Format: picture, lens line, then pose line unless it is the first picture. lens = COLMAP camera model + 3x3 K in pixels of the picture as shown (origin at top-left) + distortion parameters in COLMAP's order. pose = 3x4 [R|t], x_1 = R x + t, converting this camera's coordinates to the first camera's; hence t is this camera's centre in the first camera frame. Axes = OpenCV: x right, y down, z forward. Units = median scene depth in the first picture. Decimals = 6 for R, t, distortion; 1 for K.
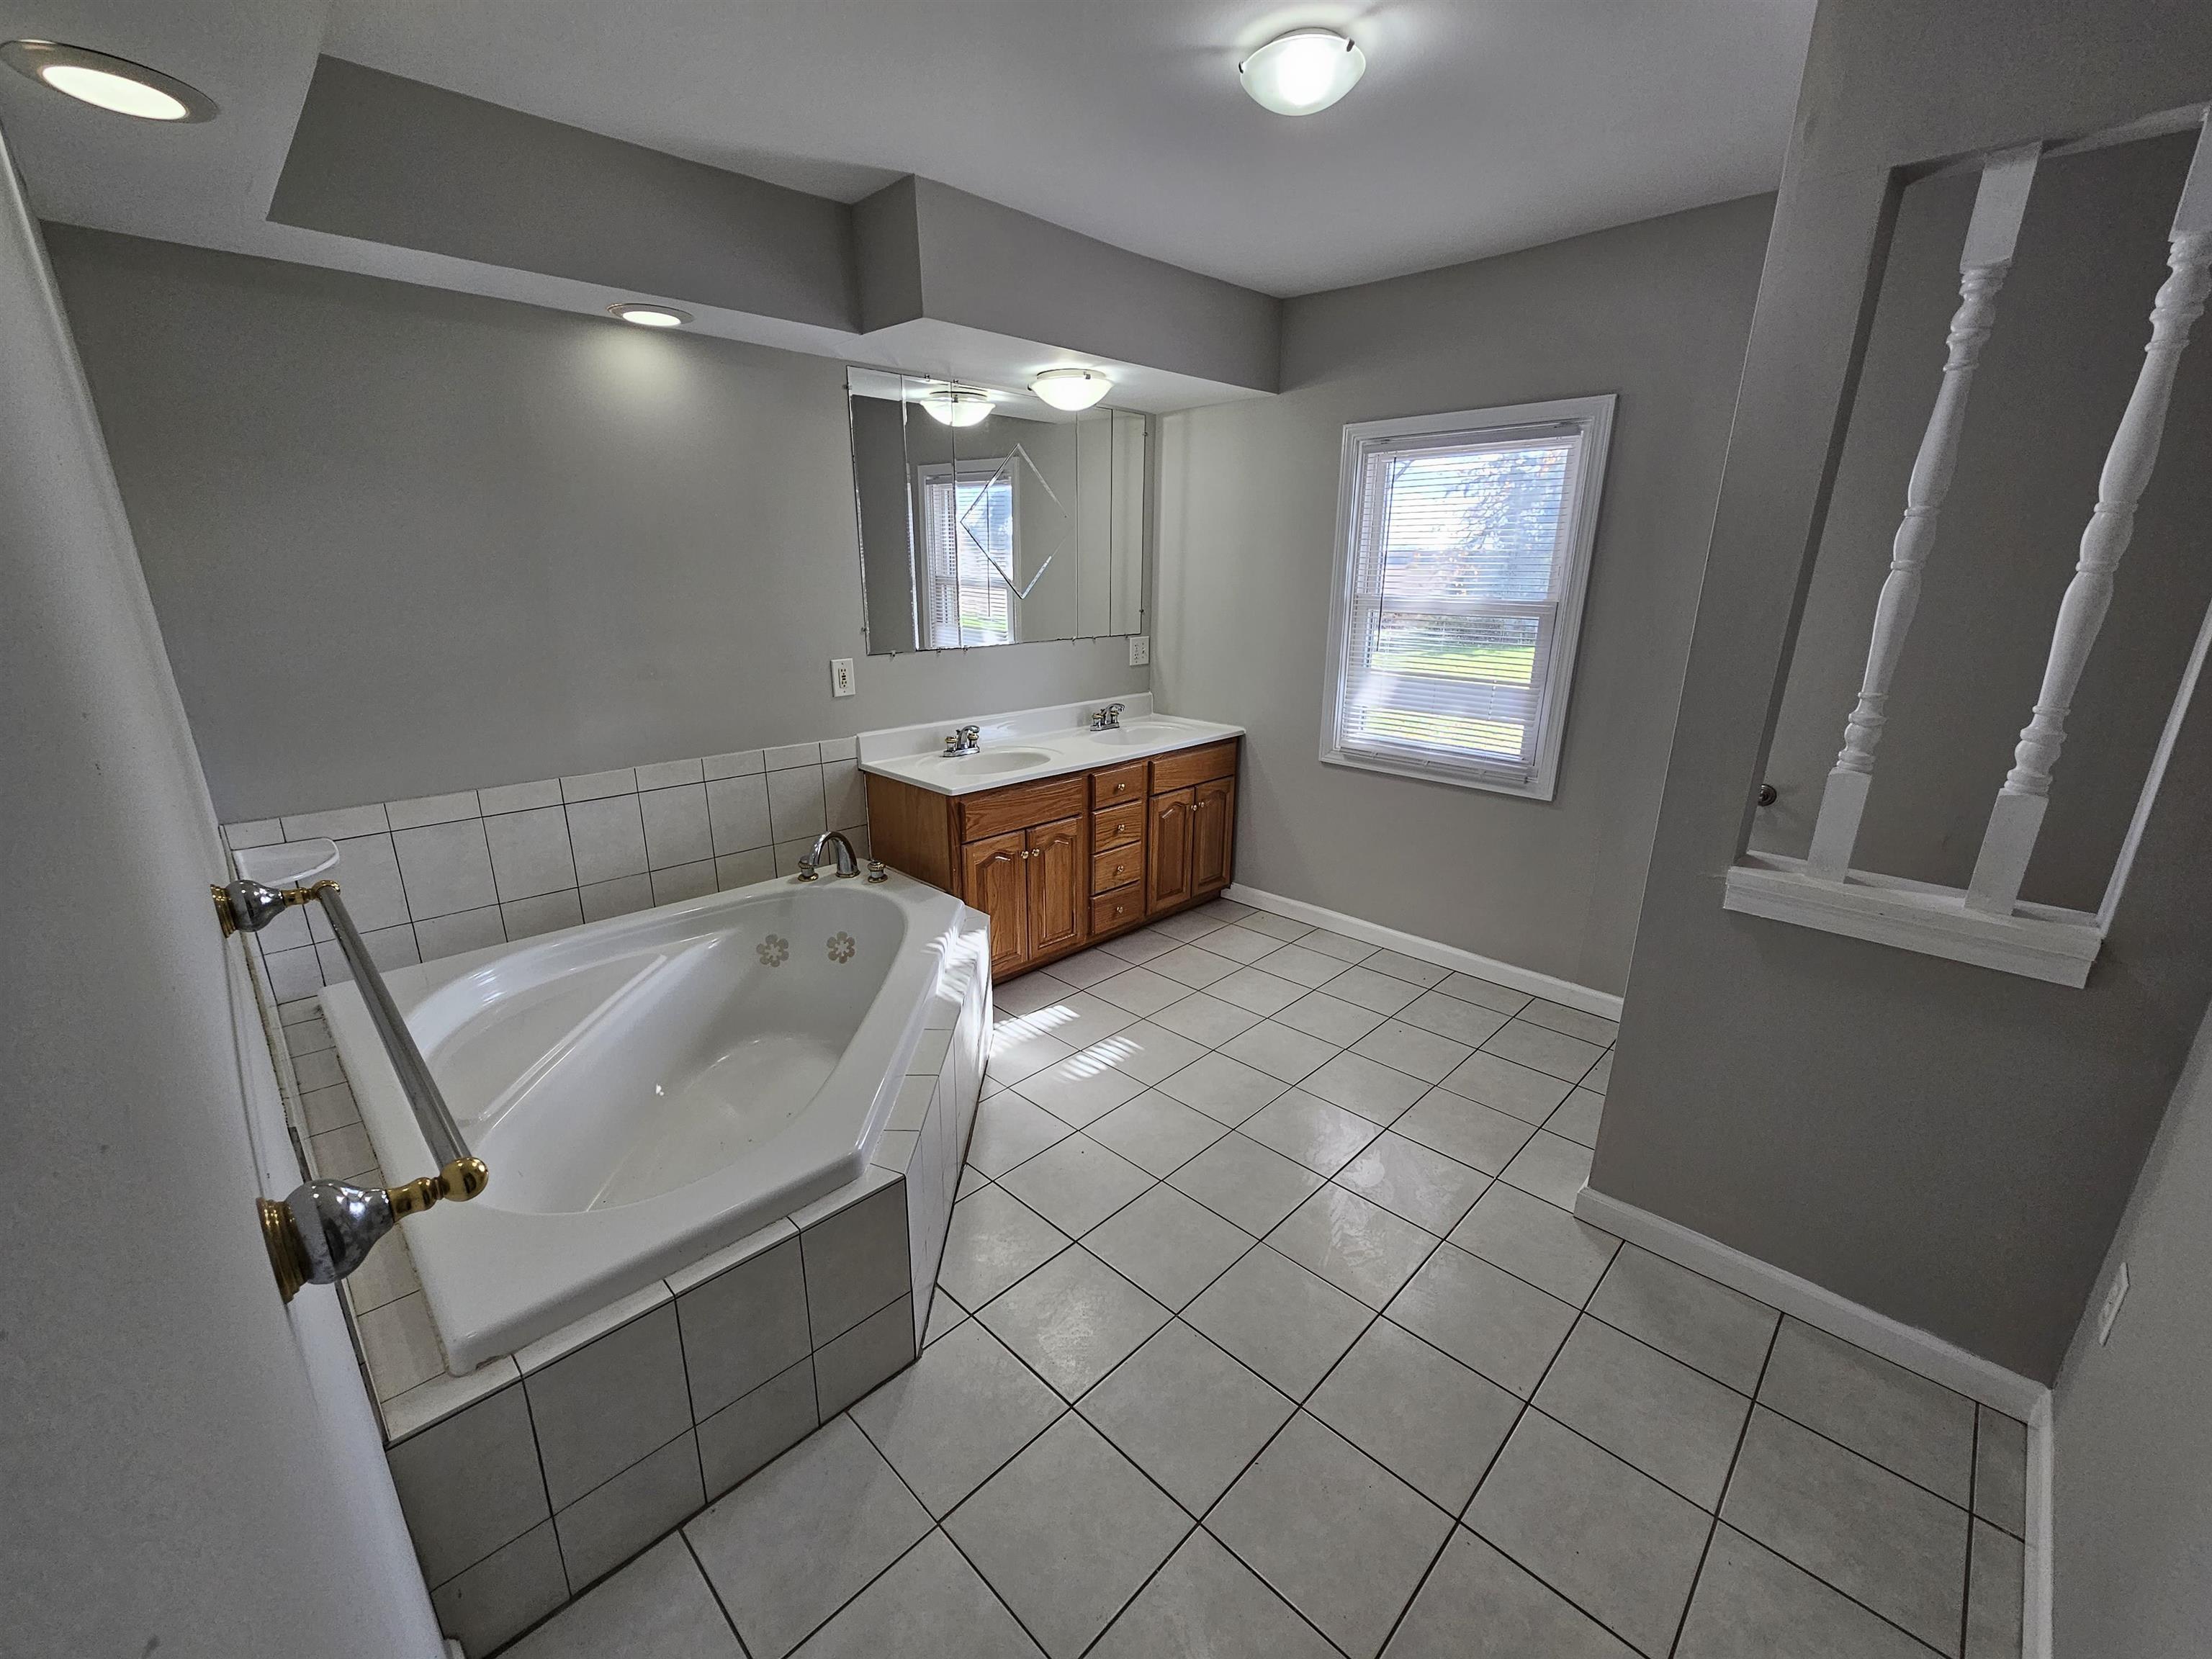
lens RADIAL K [[907.8, 0, 1106.0], [0, 907.8, 829.5], [0, 0, 1]] dist [0.001306, -0.000008]
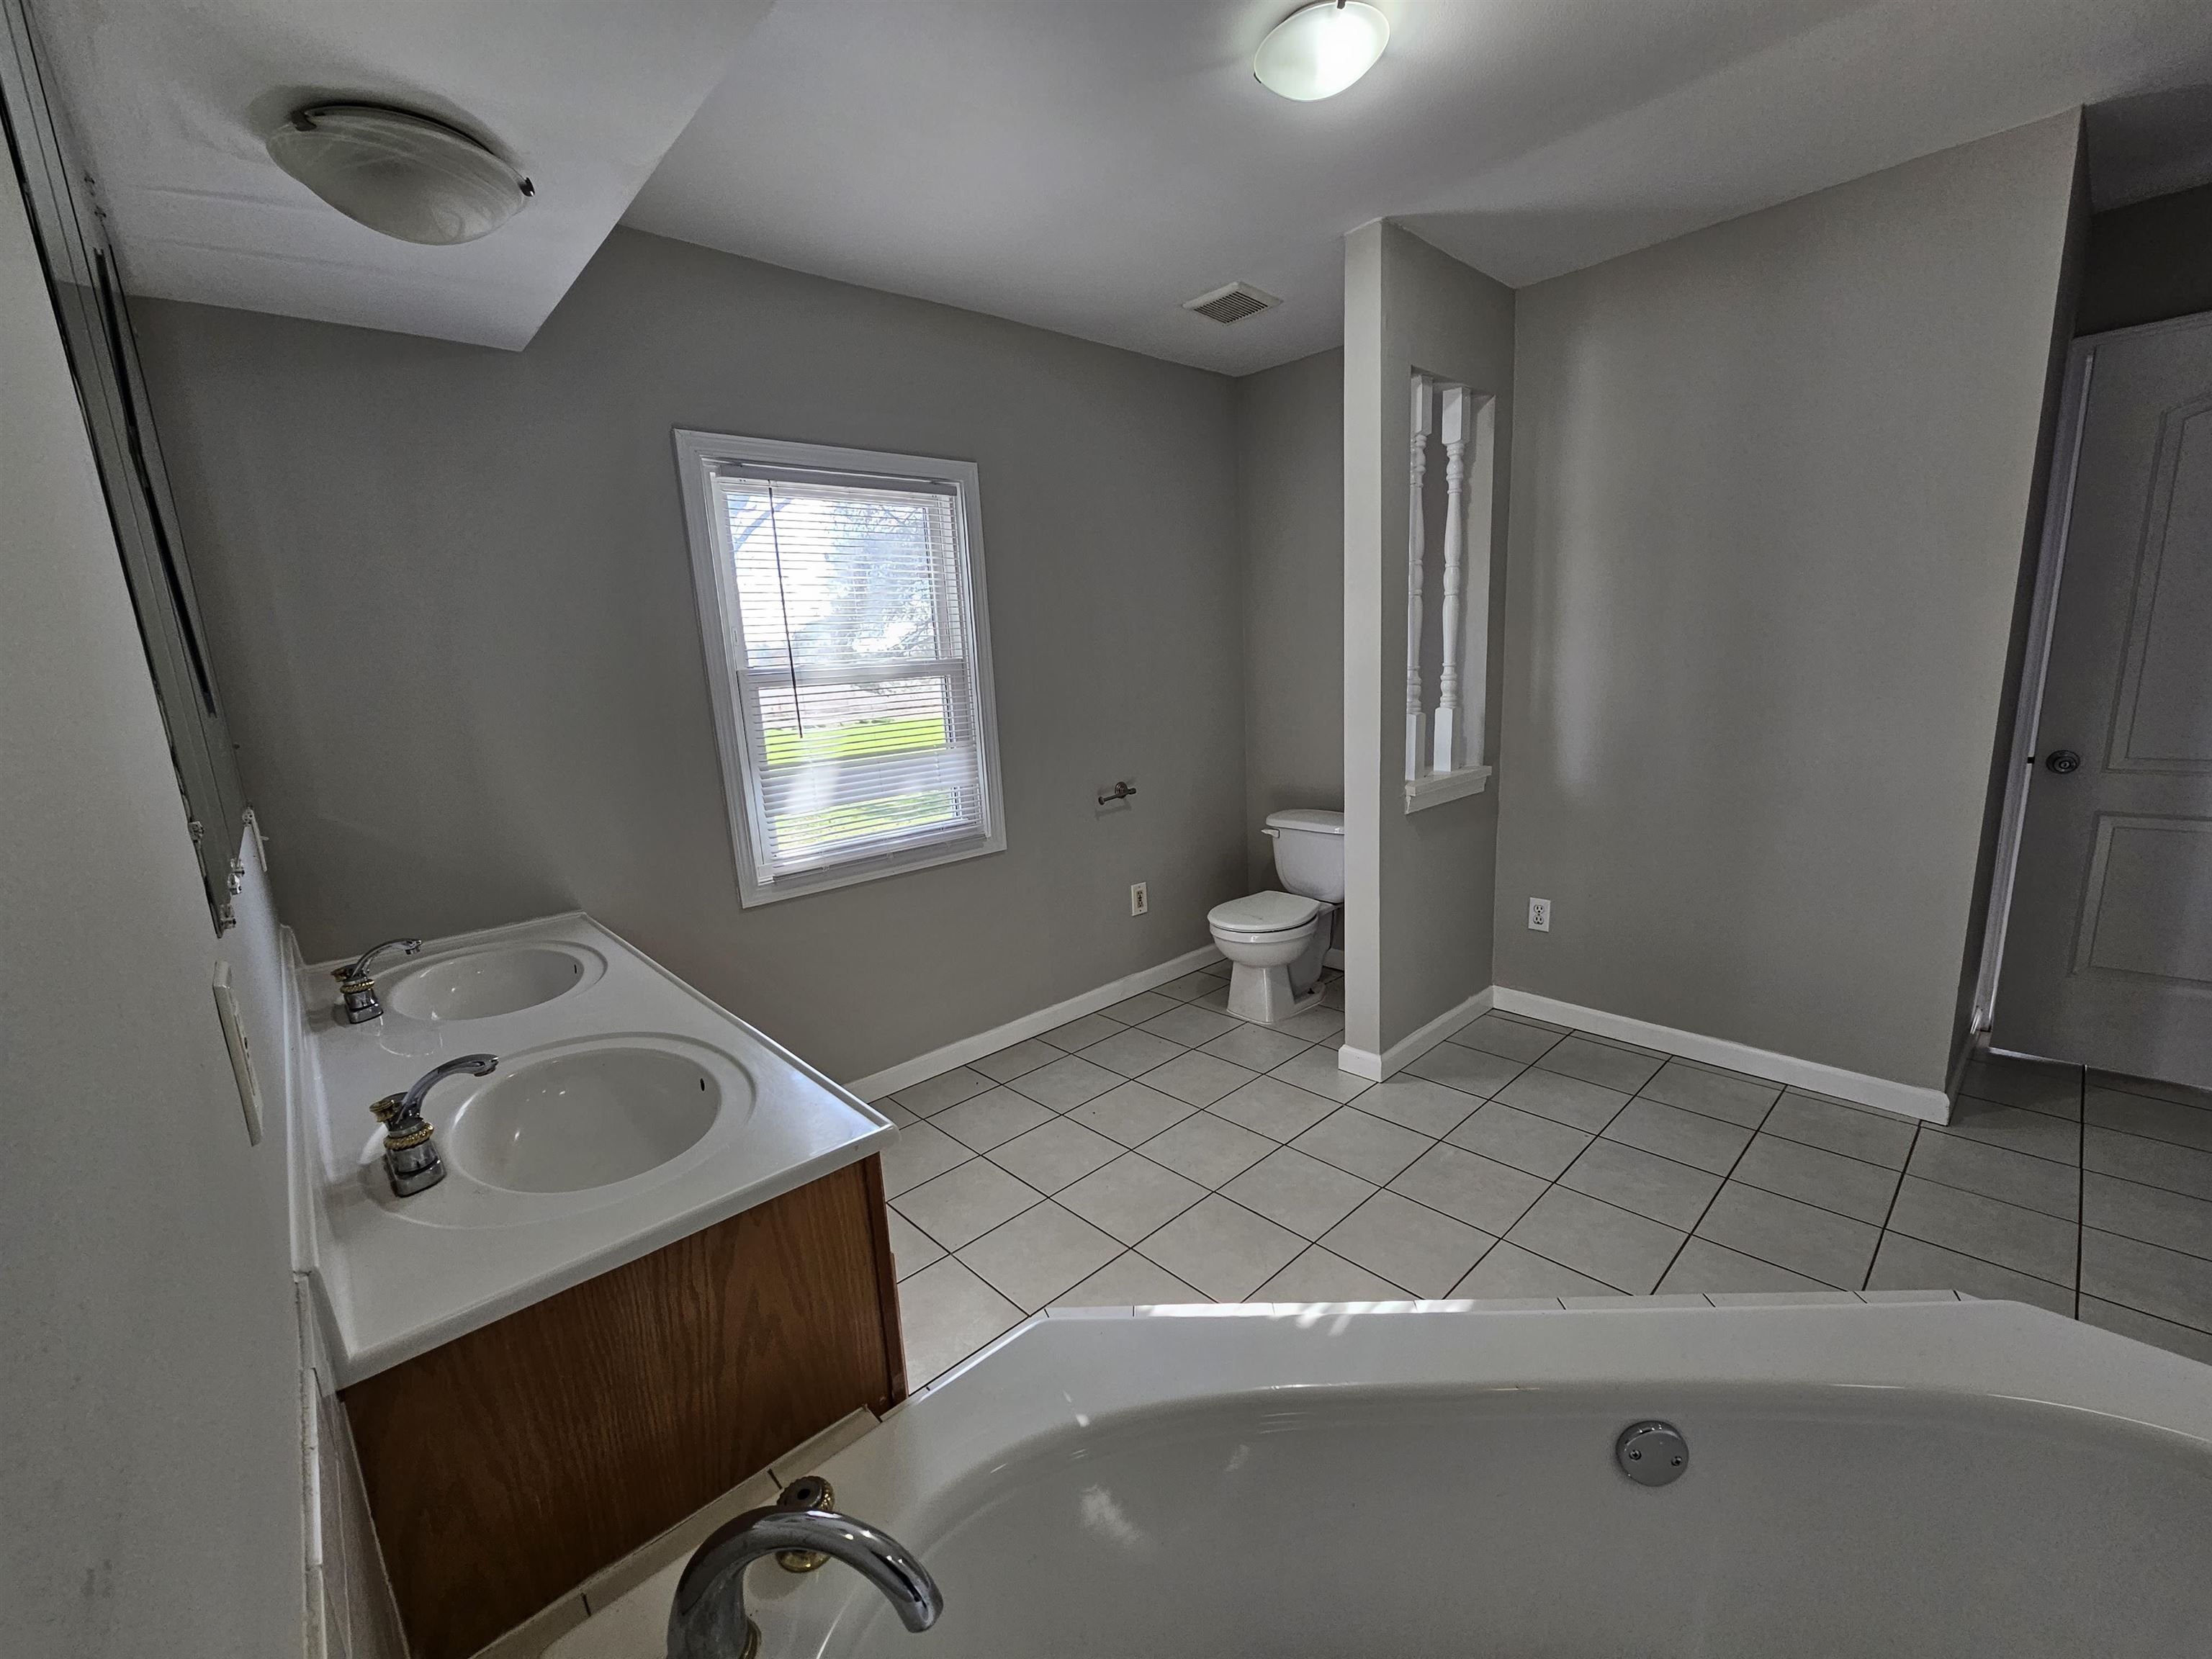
lens RADIAL K [[907.8, 0, 1106.0], [0, 907.8, 829.5], [0, 0, 1]] dist [0.001306, -0.000008]
pose [[0.058800, -0.207852, 0.976391, -0.502731], [0.326489, 0.928298, 0.177953, -0.198551], [-0.943370, 0.308317, 0.122445, 0.774591]]
